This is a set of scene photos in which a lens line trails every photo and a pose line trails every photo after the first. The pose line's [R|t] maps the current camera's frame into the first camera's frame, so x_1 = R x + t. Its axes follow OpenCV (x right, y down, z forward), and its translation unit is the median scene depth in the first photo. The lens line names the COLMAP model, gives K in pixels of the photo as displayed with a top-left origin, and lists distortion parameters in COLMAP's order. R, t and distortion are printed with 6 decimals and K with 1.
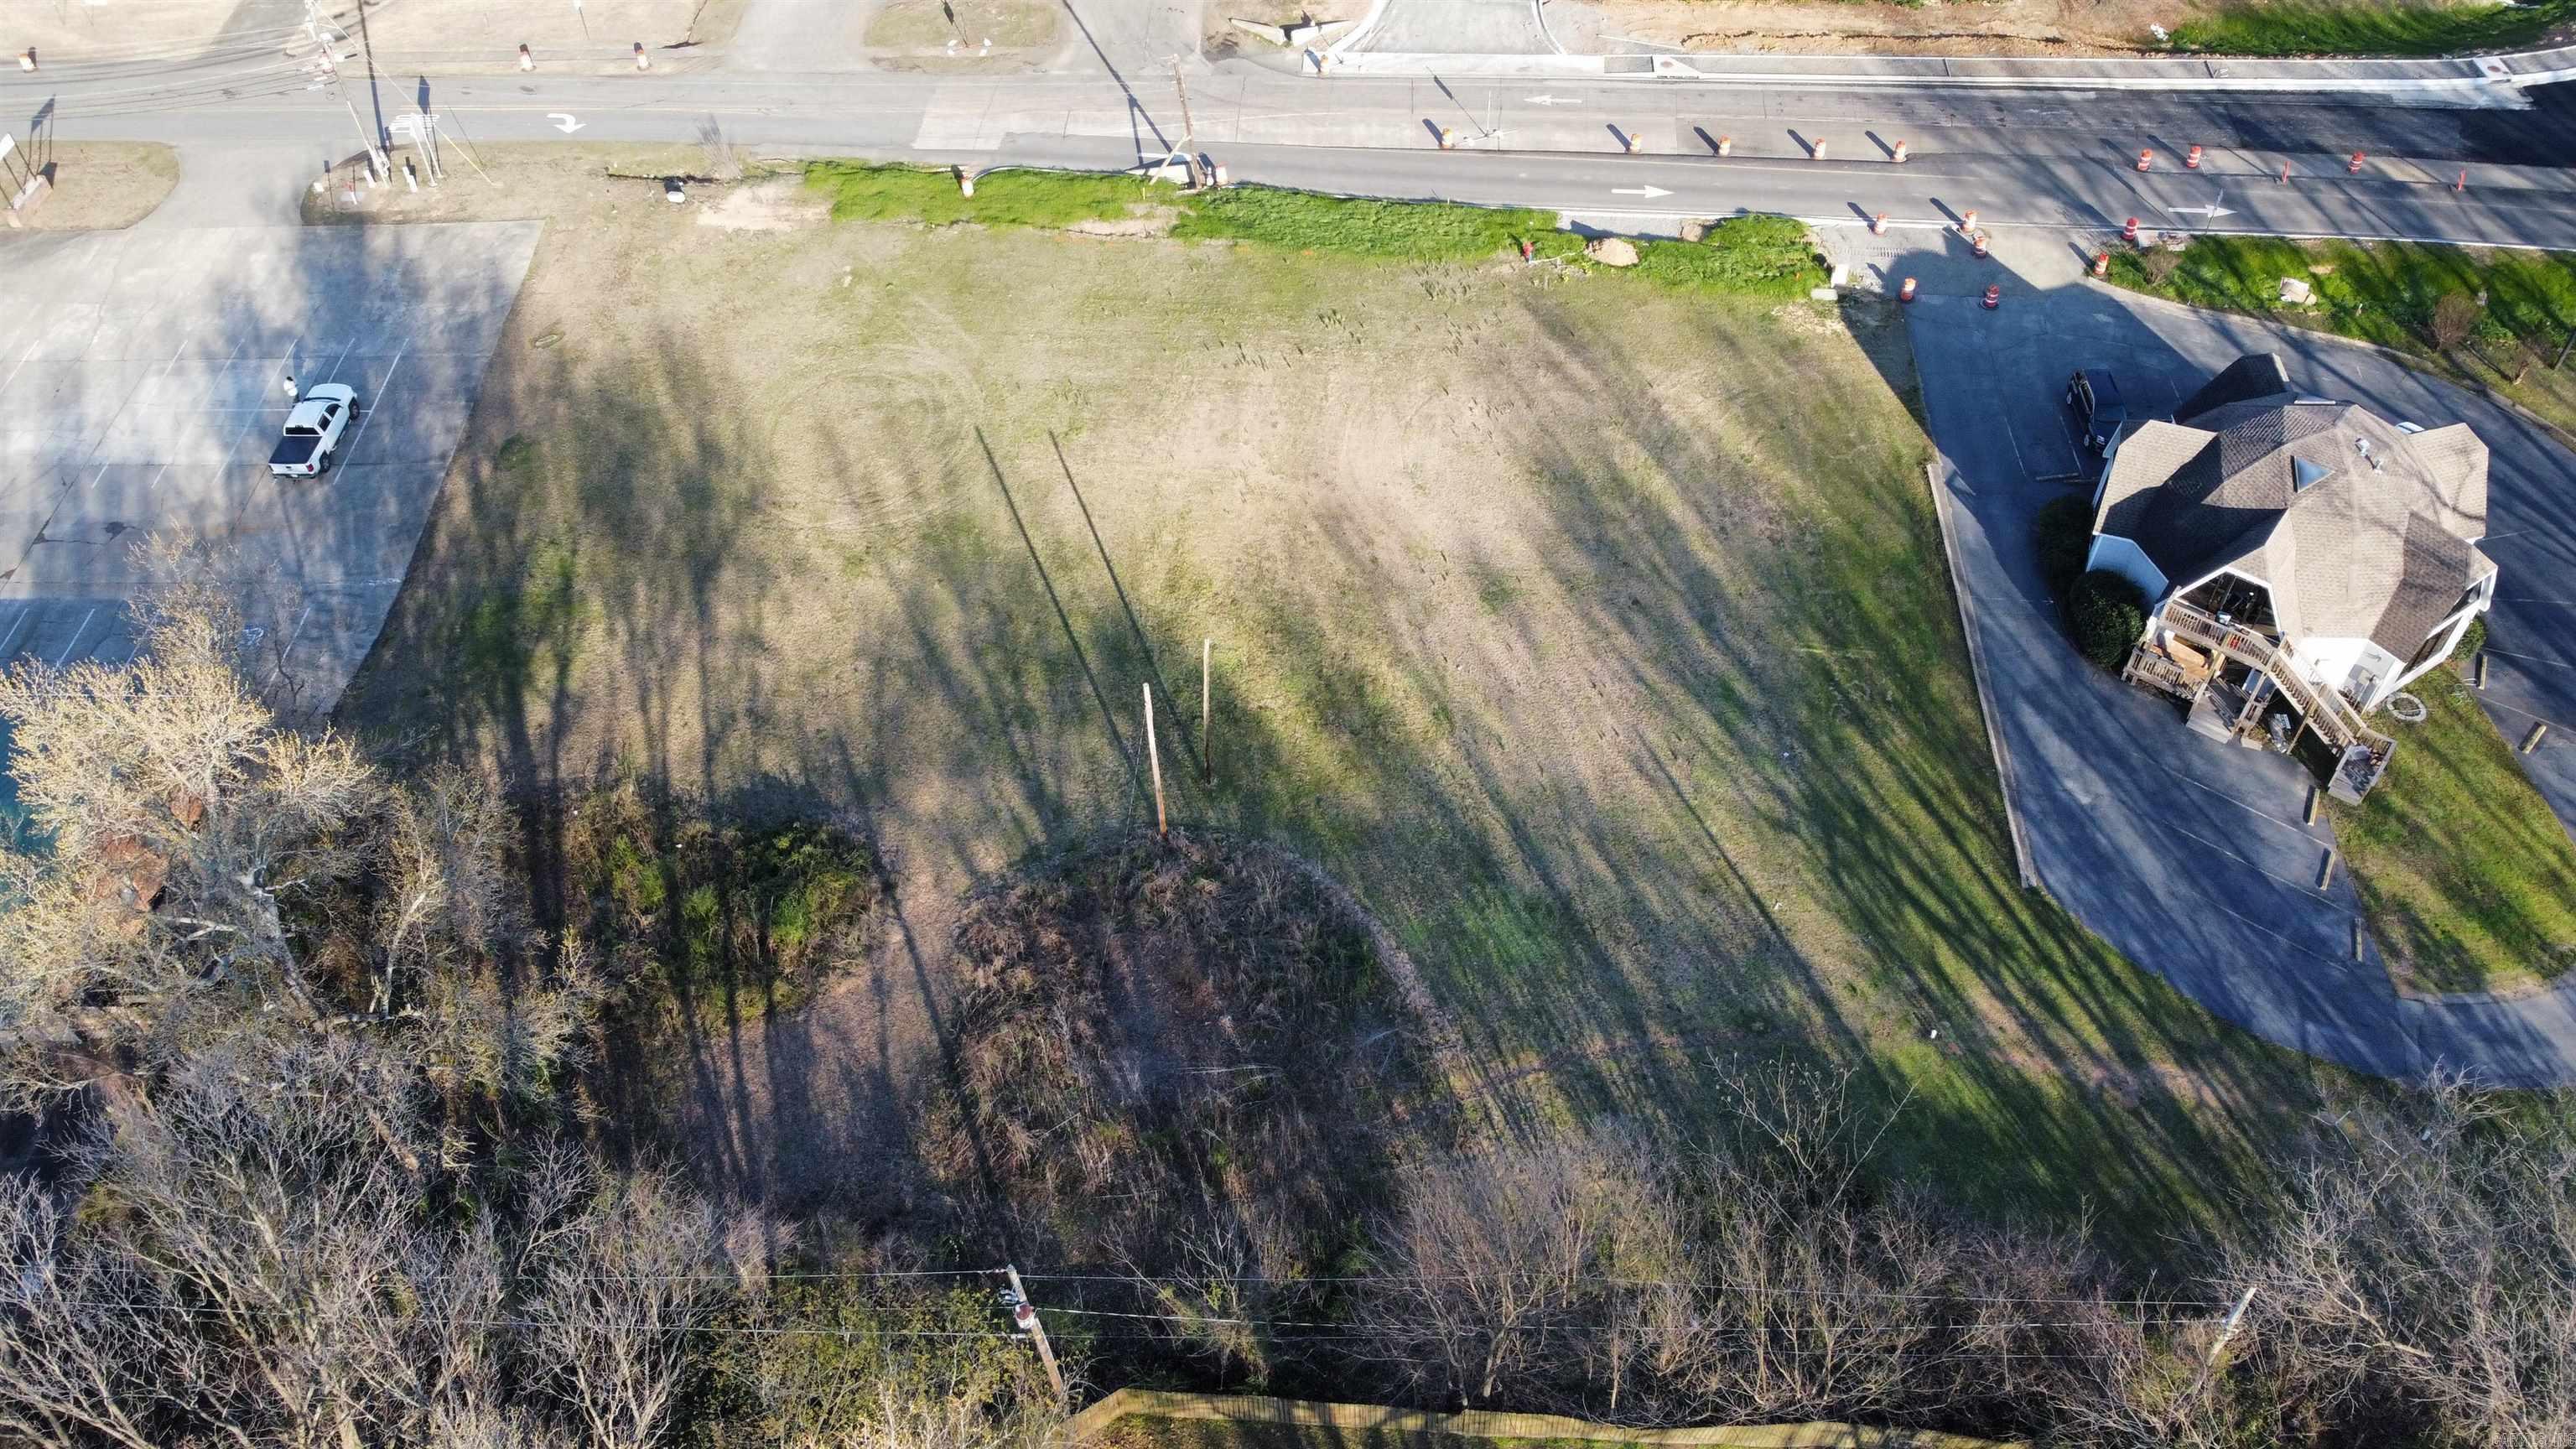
lens RADIAL K [[2007.8, 0, 1266.7], [0, 2007.8, 724.5], [0, 0, 1]] dist [-0.001263, -0.008646]
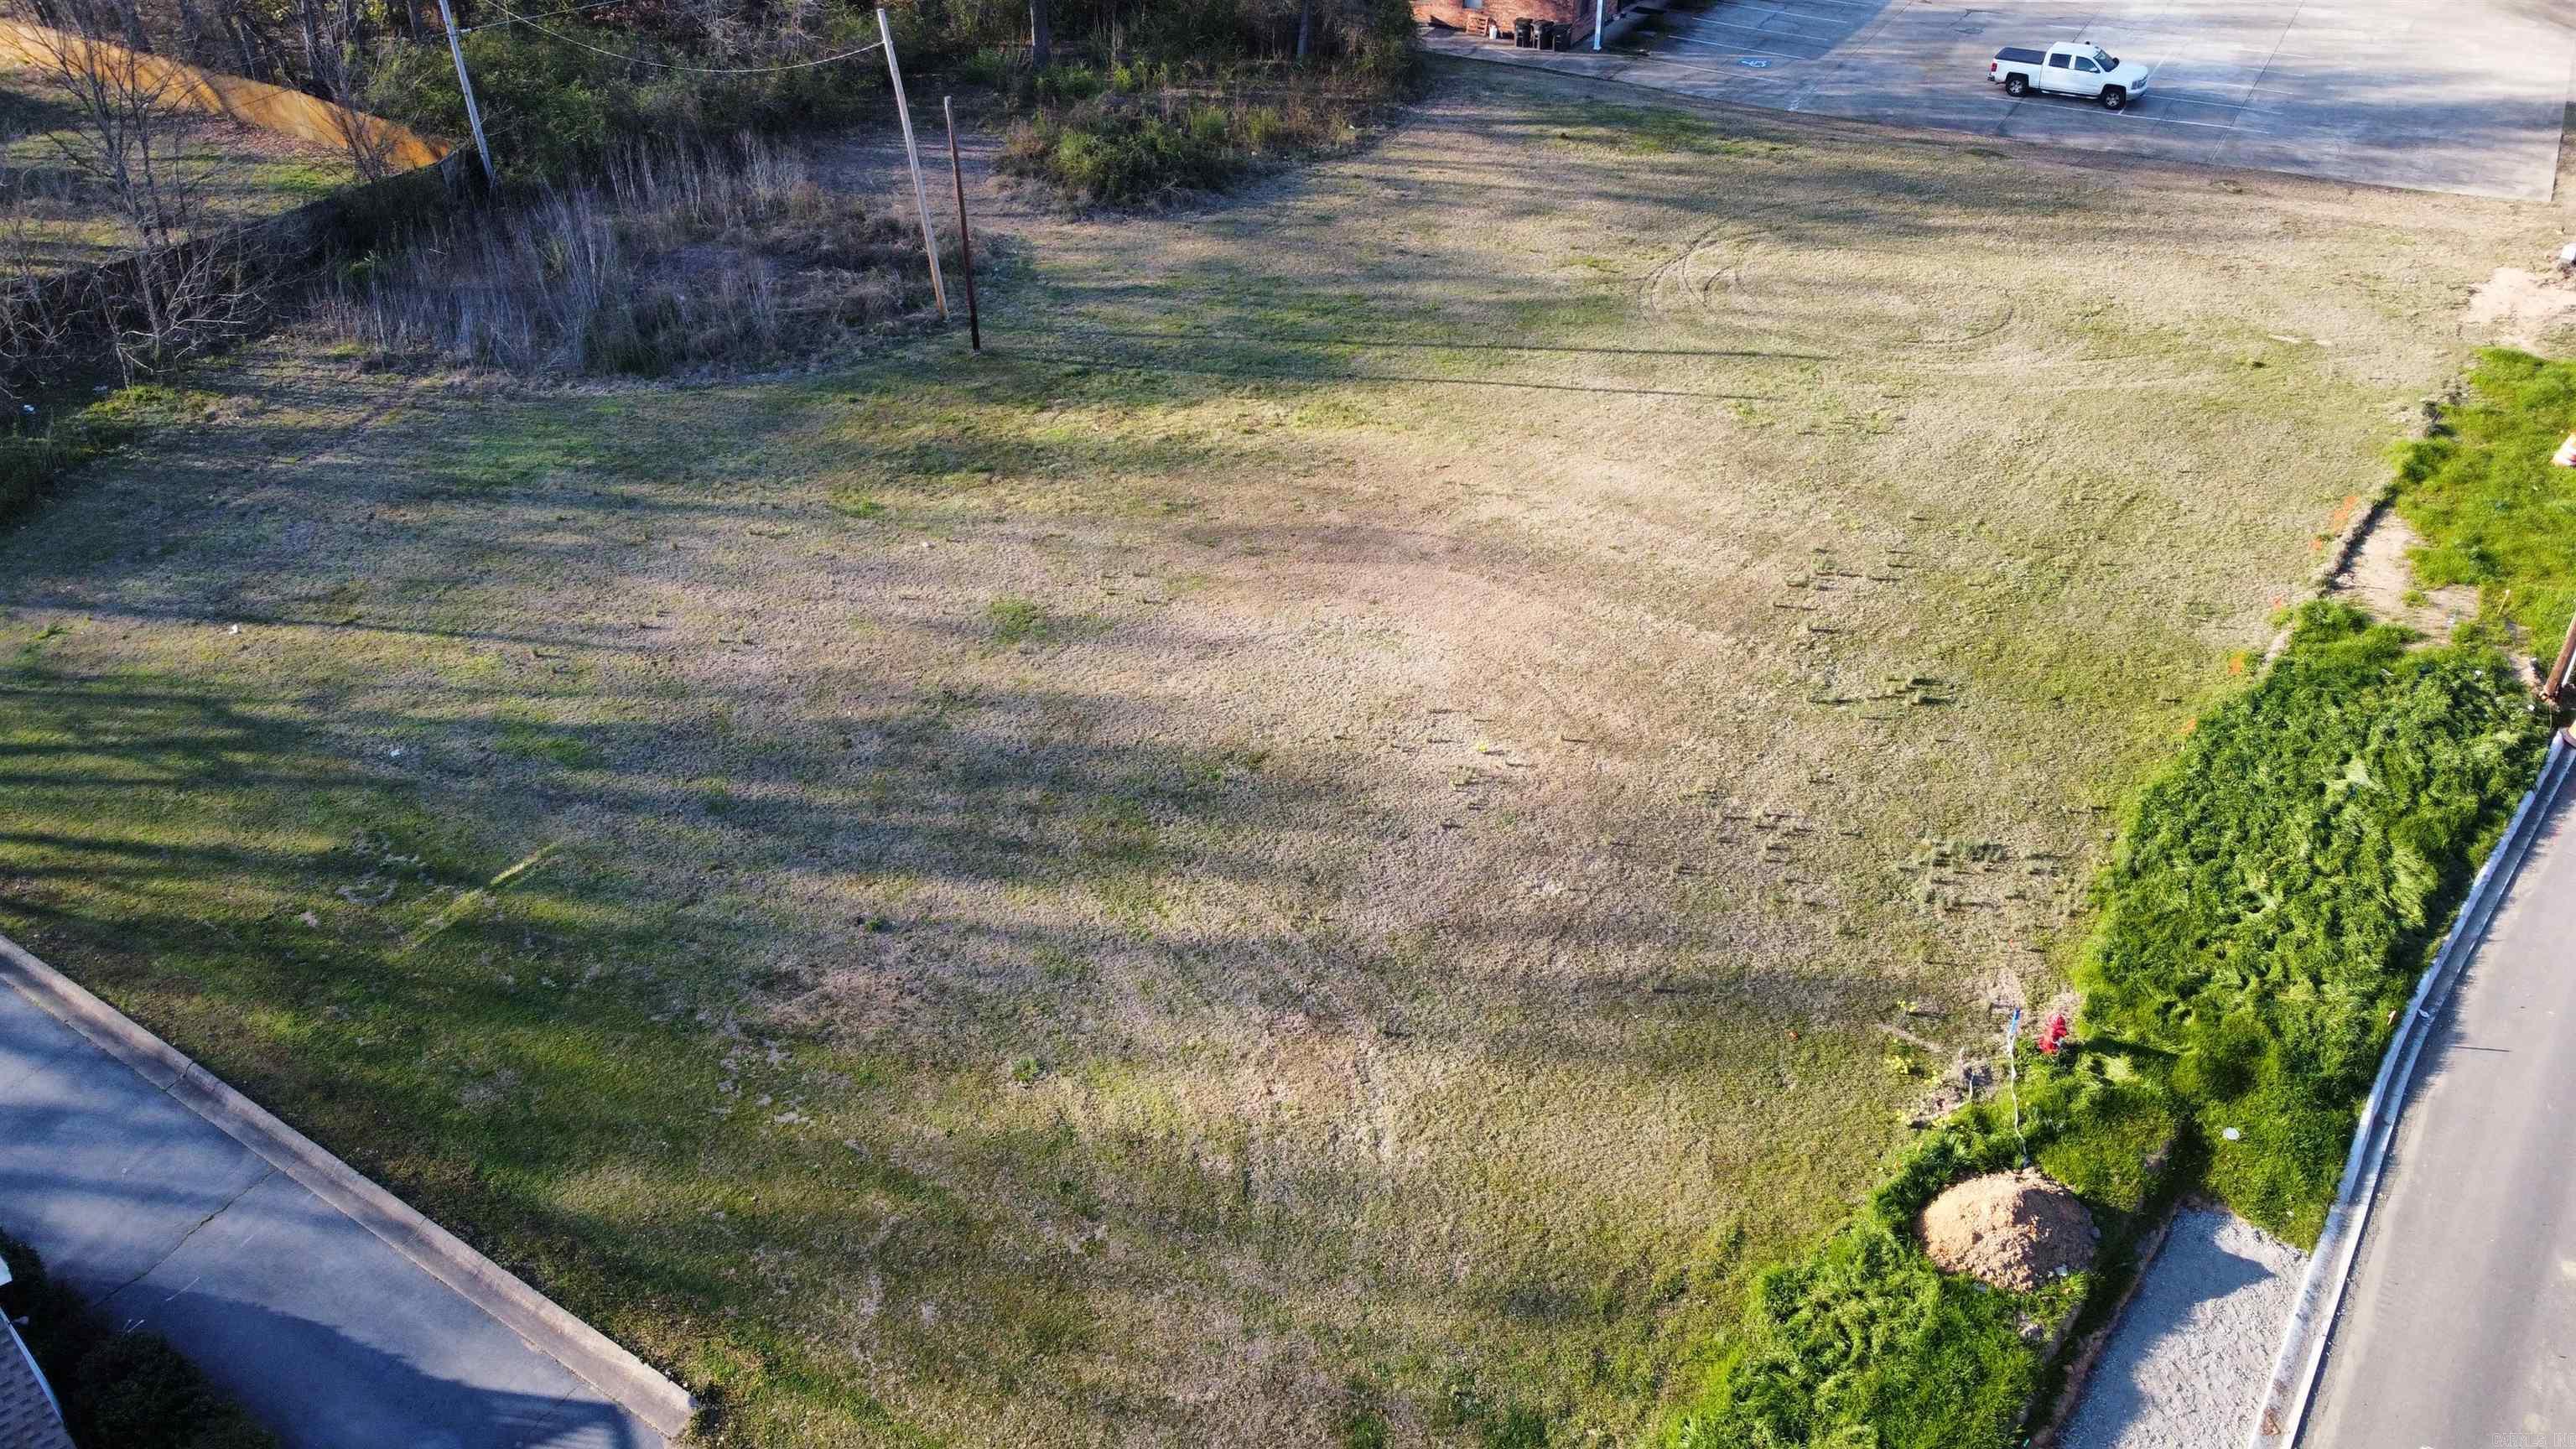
lens RADIAL K [[1929.8, 0, 1246.7], [0, 1929.8, 726.6], [0, 0, 1]] dist [-0.007968, -0.007623]
pose [[-0.493594, 0.543896, -0.678632, 0.406655], [-0.614090, 0.334583, 0.714806, -0.417849], [0.615839, 0.769565, 0.168853, 0.840584]]
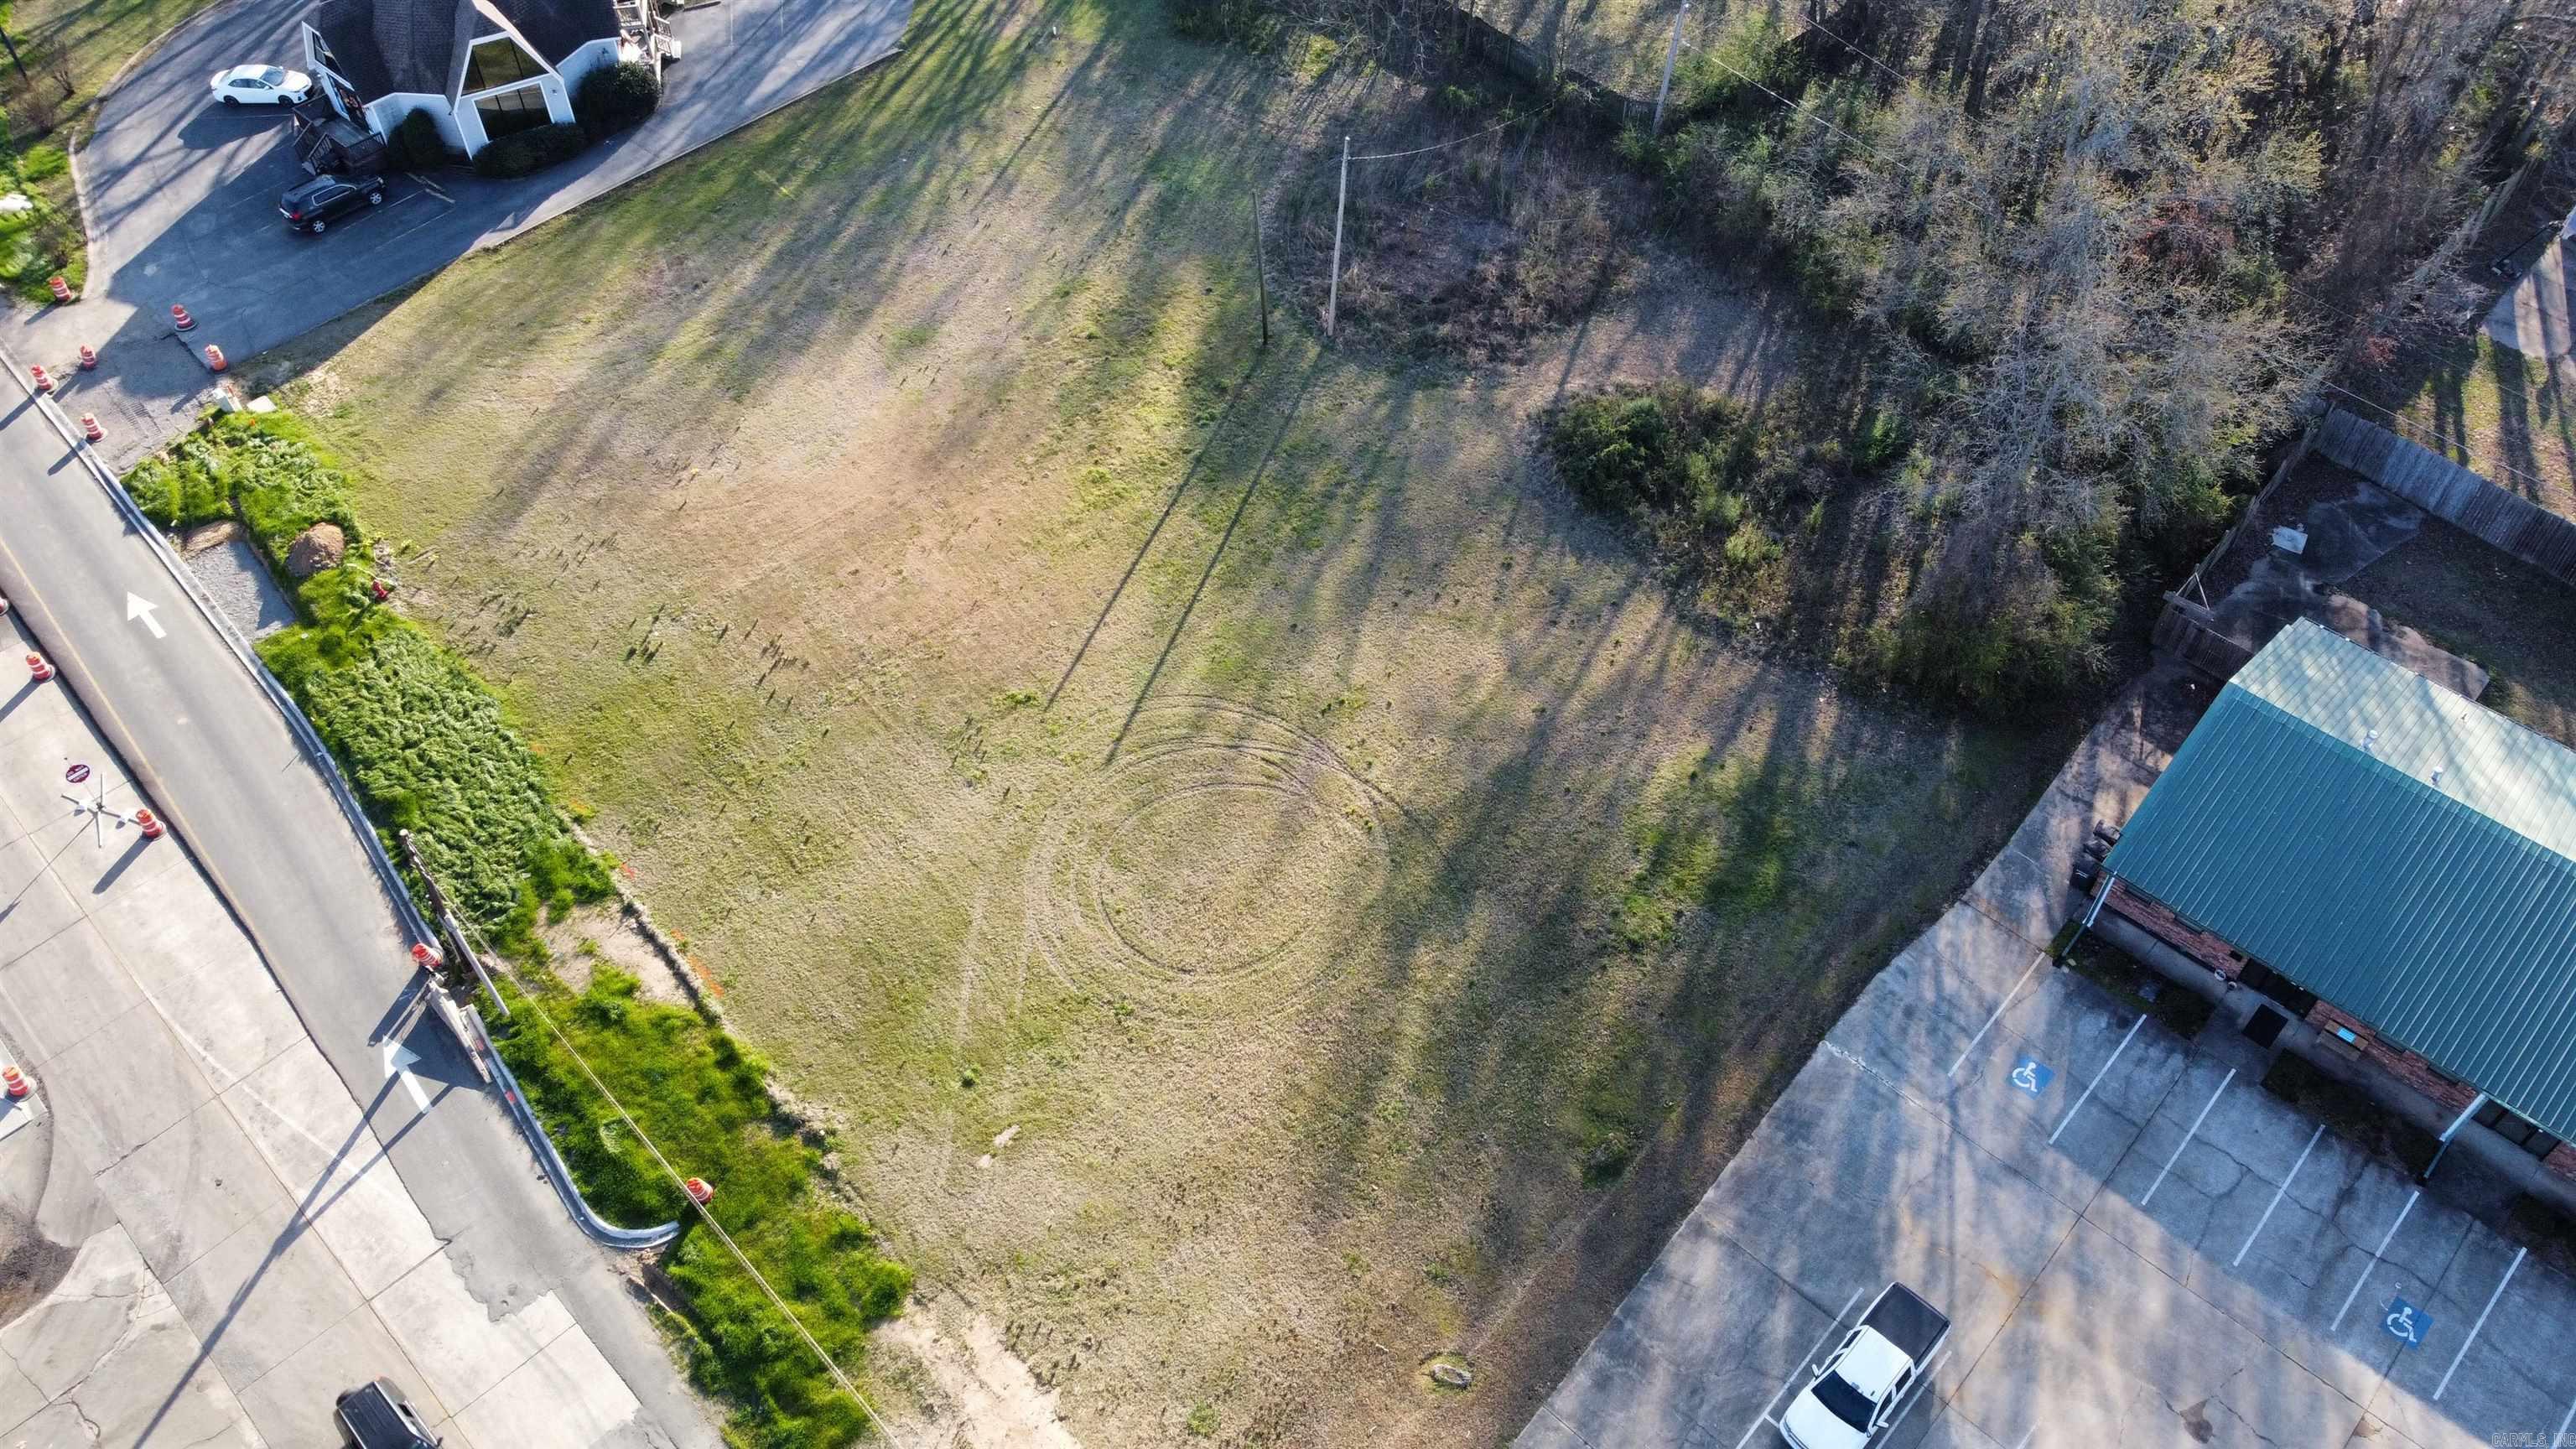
lens RADIAL K [[1960.8, 0, 1281.8], [0, 1960.8, 720.2], [0, 0, 1]] dist [-0.005024, 0.005117]
pose [[-0.756193, -0.474654, 0.450418, -0.501176], [0.497877, 0.029307, 0.866752, -0.728909], [-0.424607, 0.879685, 0.214158, 0.760109]]
